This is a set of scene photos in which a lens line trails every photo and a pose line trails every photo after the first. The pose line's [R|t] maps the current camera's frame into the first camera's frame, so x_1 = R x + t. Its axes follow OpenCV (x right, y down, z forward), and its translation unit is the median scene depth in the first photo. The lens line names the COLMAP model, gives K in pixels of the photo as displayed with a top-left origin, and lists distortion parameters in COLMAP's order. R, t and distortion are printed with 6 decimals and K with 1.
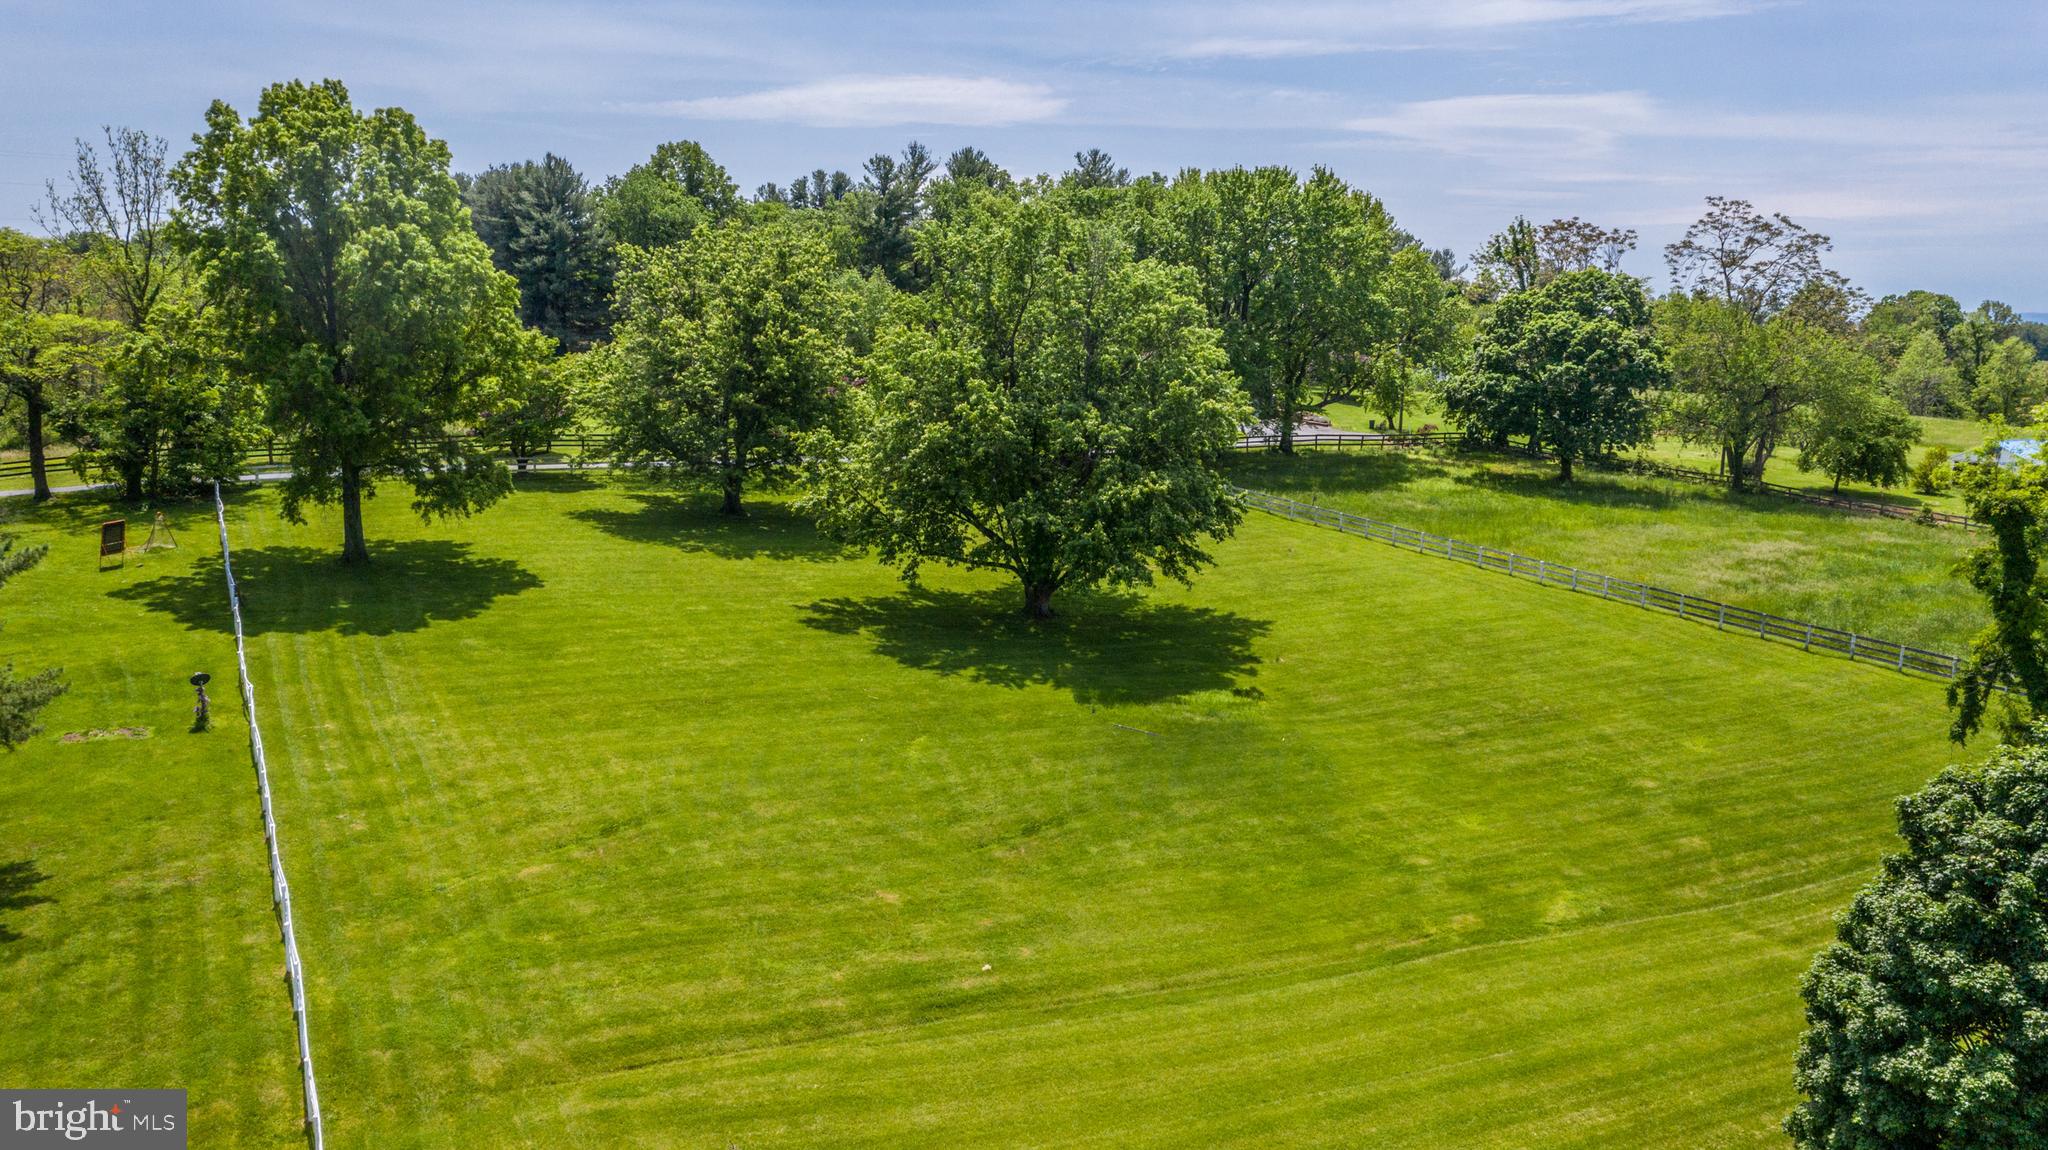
lens RADIAL K [[1665.2, 0, 1024.0], [0, 1665.2, 575.0], [0, 0, 1]] dist [-0.002353, -0.001784]
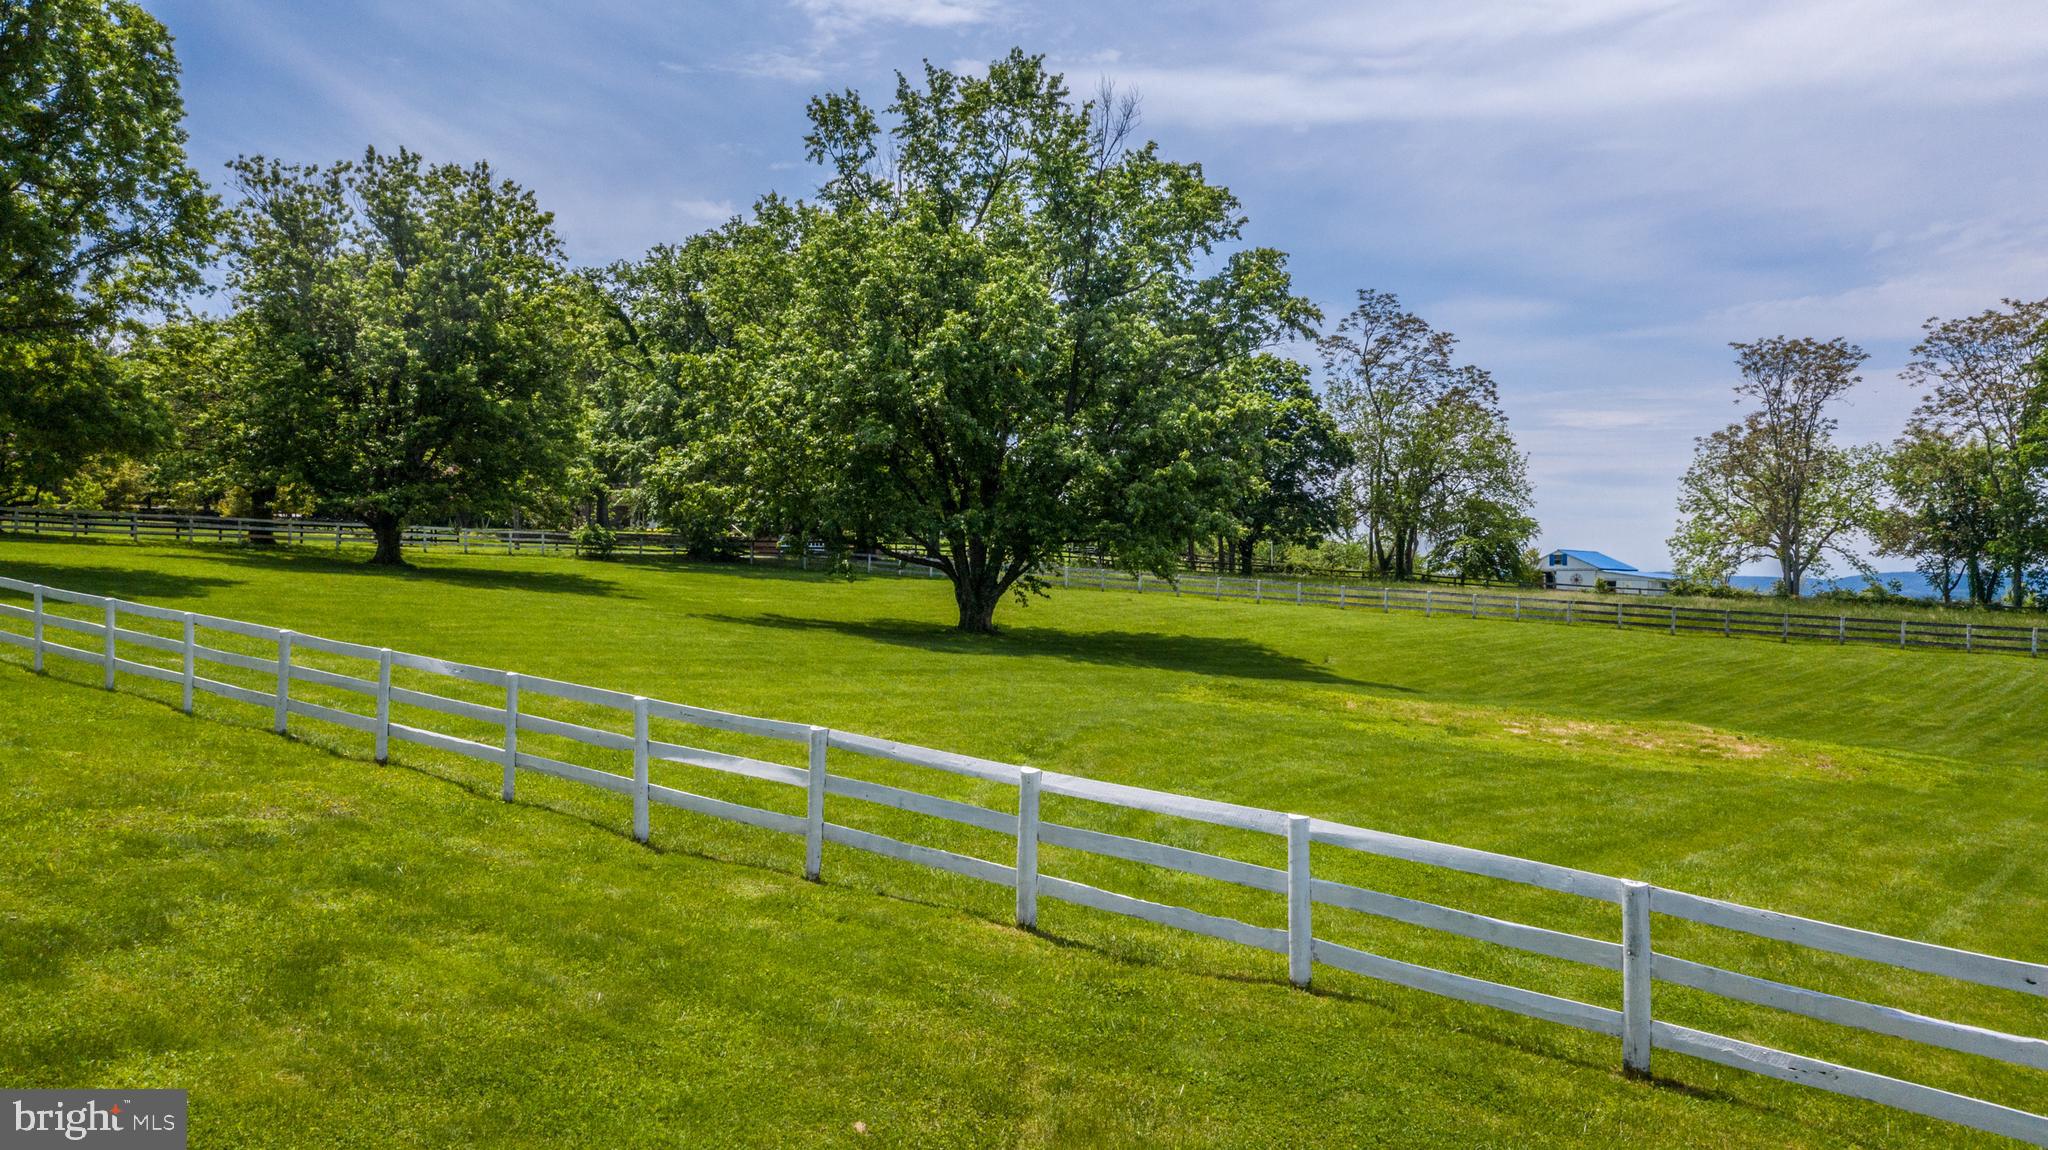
lens RADIAL K [[1635.4, 0, 1024.0], [0, 1635.4, 575.0], [0, 0, 1]] dist [-0.001805, -0.001840]
pose [[0.902120, 0.002381, 0.431479, -0.292930], [0.070031, 0.985918, -0.151860, 0.115441], [-0.425764, 0.167213, 0.889250, 0.372317]]
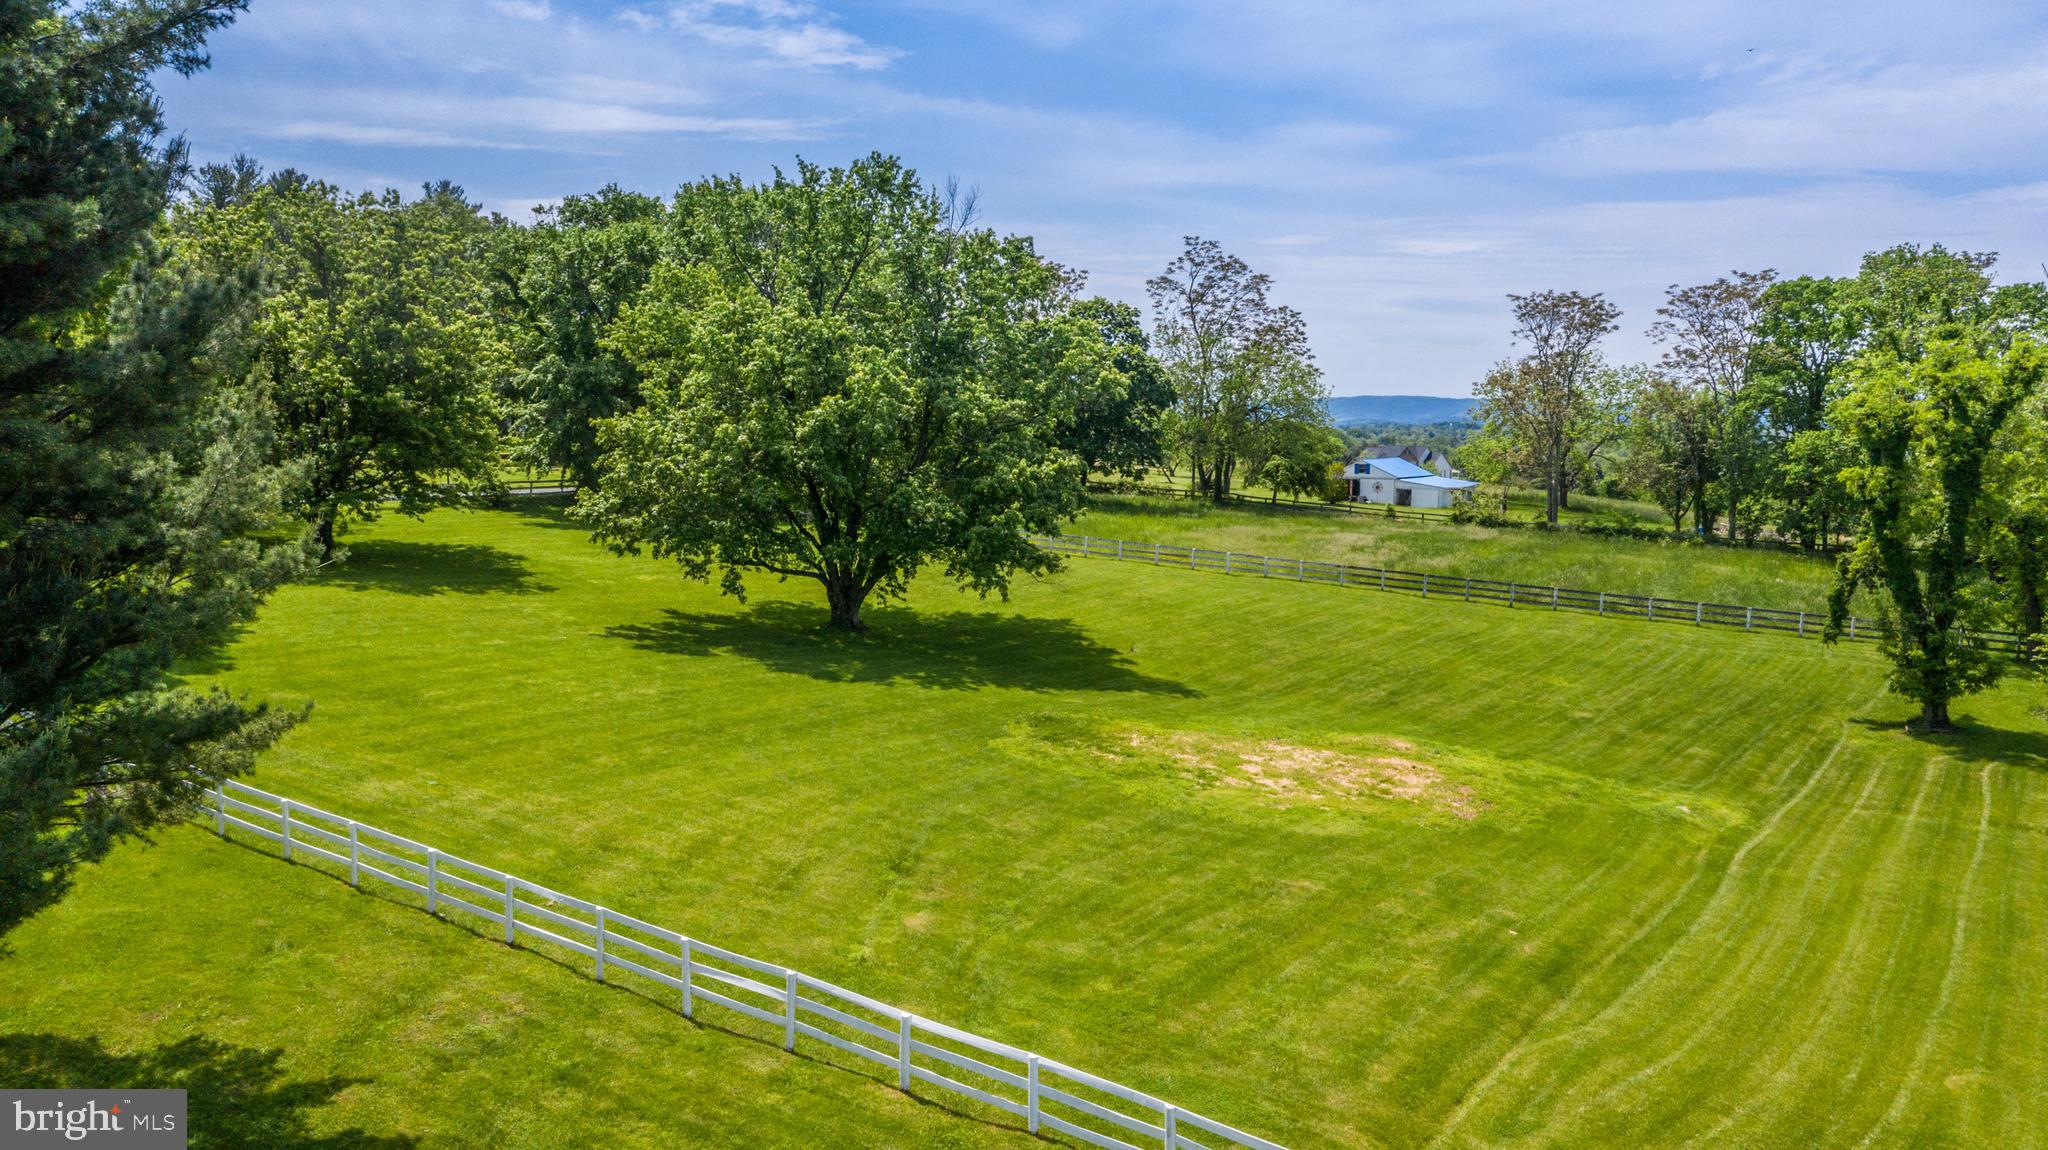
lens RADIAL K [[1635.4, 0, 1024.0], [0, 1635.4, 575.0], [0, 0, 1]] dist [-0.001805, -0.001840]
pose [[0.859755, -0.052706, 0.507980, -0.363388], [0.081372, 0.996091, -0.034371, 0.034843], [-0.504182, 0.070886, 0.860683, 0.220142]]
